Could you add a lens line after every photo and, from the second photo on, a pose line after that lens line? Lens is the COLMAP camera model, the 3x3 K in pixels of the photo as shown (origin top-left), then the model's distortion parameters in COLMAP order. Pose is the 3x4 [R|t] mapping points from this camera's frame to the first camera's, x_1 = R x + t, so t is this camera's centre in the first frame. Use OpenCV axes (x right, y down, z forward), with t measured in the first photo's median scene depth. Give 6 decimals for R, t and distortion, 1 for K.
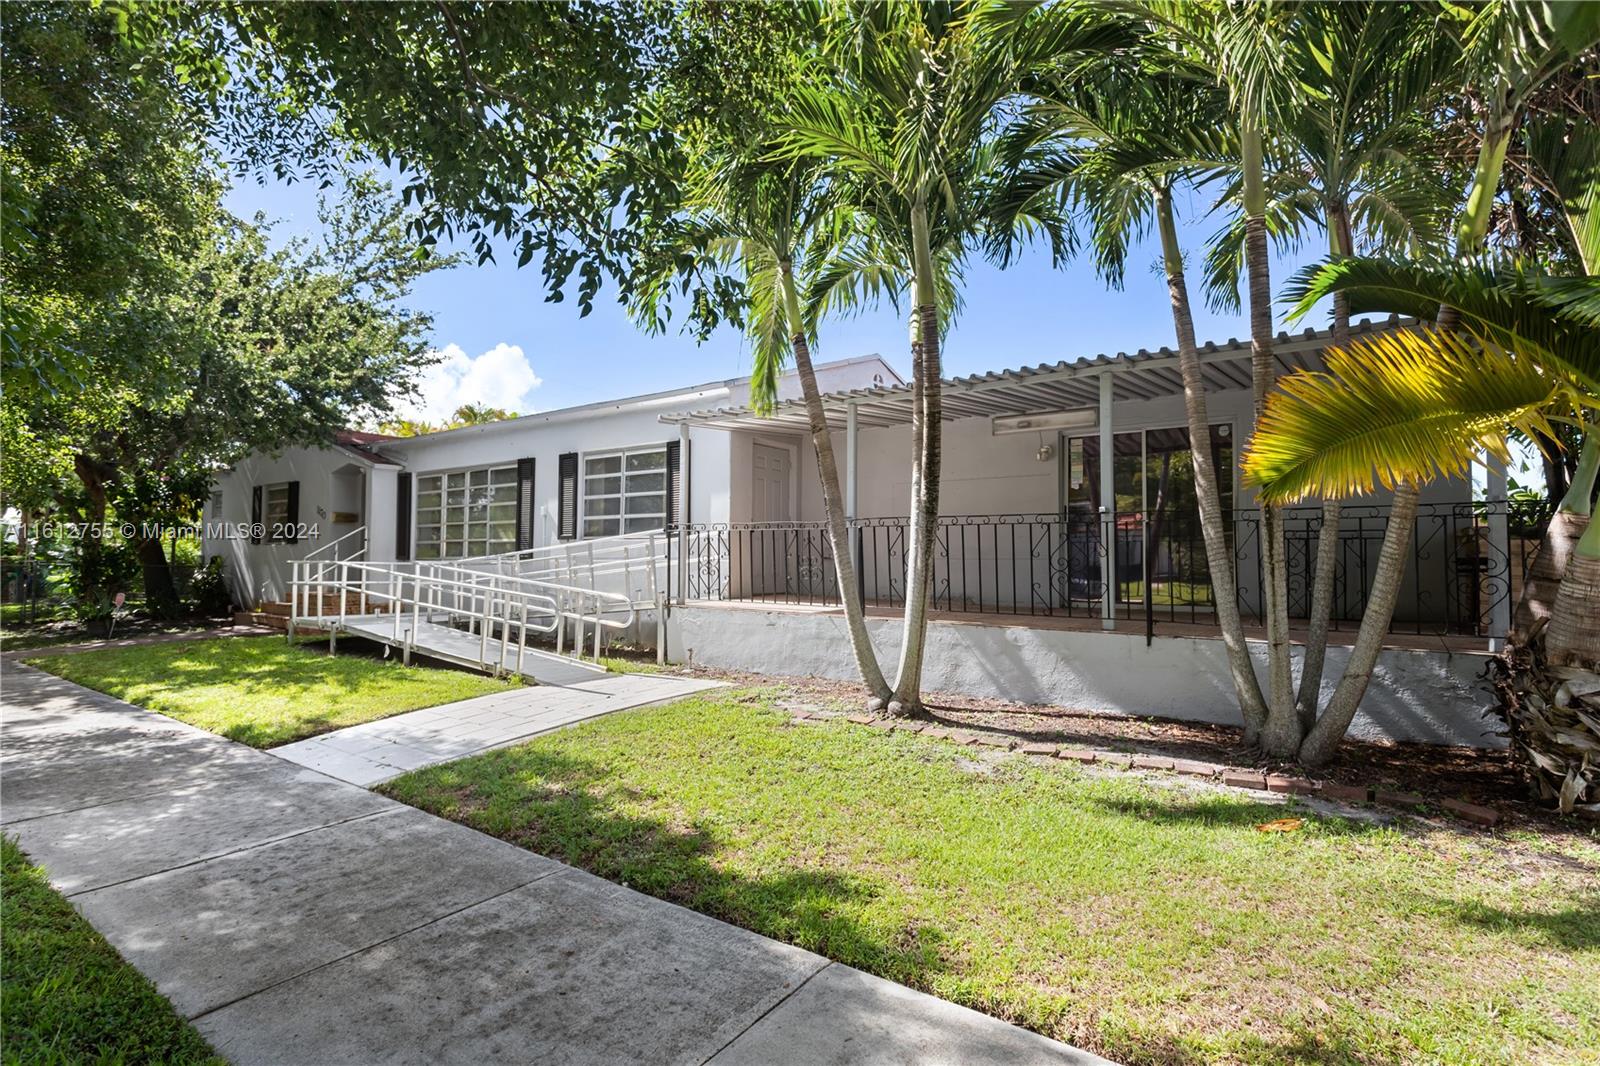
lens RADIAL K [[790.0, 0, 806.3], [0, 790.0, 540.3], [0, 0, 1]] dist [-0.003222, -0.000732]
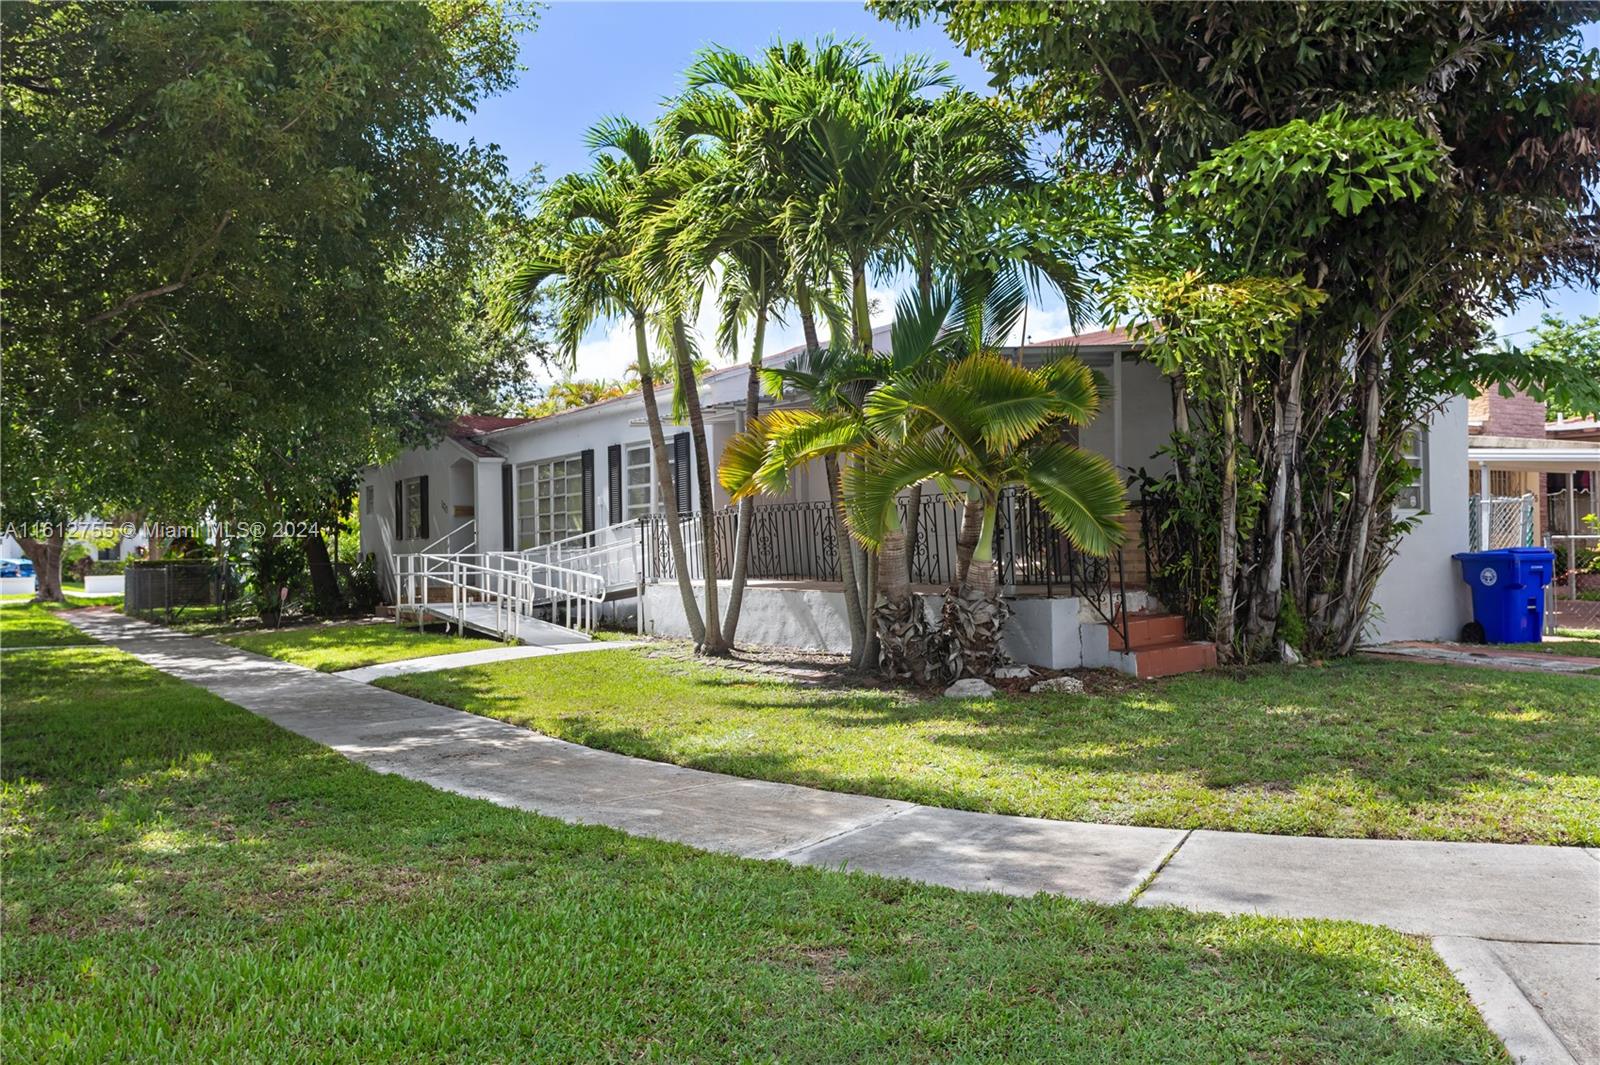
lens RADIAL K [[1372.7, 0, 800.0], [0, 1372.7, 532.5], [0, 0, 1]] dist [-0.000957, -0.001993]
pose [[0.926182, -0.031919, -0.375724, 0.508164], [0.038660, 0.999198, 0.010413, -0.003365], [0.375090, -0.024170, 0.926673, -0.496369]]
